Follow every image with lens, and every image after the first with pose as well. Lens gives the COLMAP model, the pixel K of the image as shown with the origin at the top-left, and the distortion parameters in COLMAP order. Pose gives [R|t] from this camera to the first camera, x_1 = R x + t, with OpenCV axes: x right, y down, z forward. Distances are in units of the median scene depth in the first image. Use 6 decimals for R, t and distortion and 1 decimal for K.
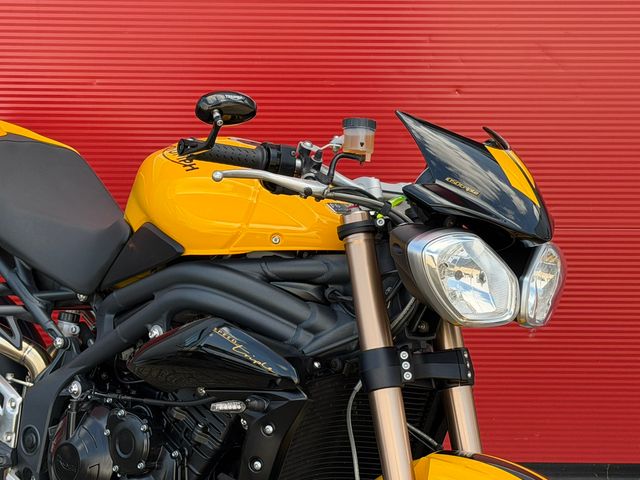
lens RADIAL K [[1502.9, 0, 324.9], [0, 1502.9, 241.2], [0, 0, 1]] dist [0.149349, 0.000000]
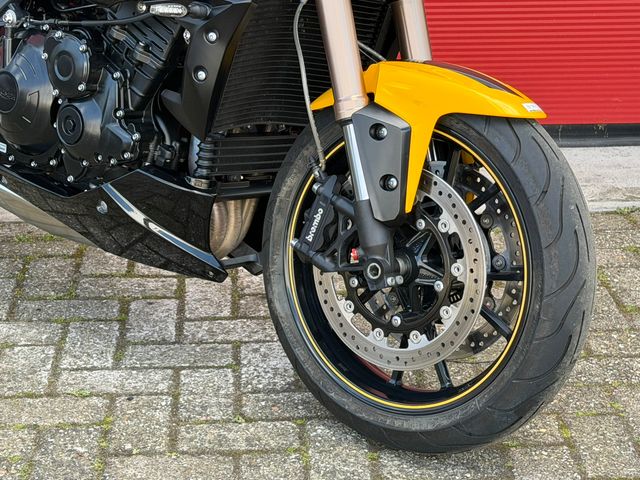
lens RADIAL K [[1502.9, 0, 333.8], [0, 1502.9, 247.1], [0, 0, 1]] dist [0.149349, 0.000000]
pose [[0.999280, -0.017887, 0.033456, 0.005252], [0.012112, 0.986143, 0.165457, 0.090888], [-0.035952, -0.164933, 0.985649, 0.024004]]
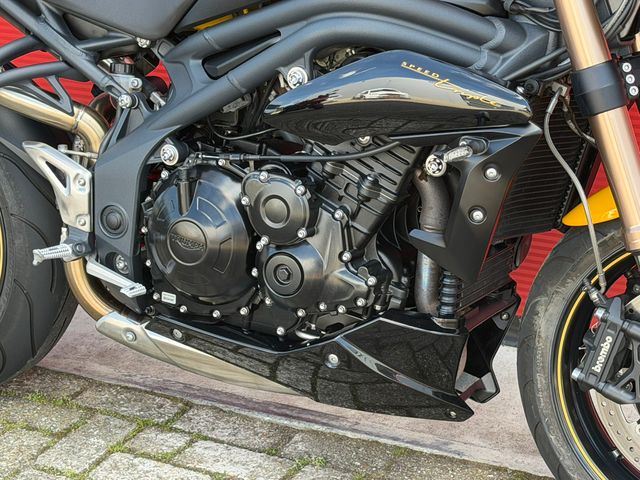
lens RADIAL K [[1563.5, 0, 322.2], [0, 1563.5, 254.4], [0, 0, 1]] dist [0.156440, 0.000000]
pose [[0.962472, -0.157970, 0.220667, -0.306333], [0.106816, 0.968002, 0.227073, -0.039352], [-0.249477, -0.194981, 0.948548, 0.155774]]
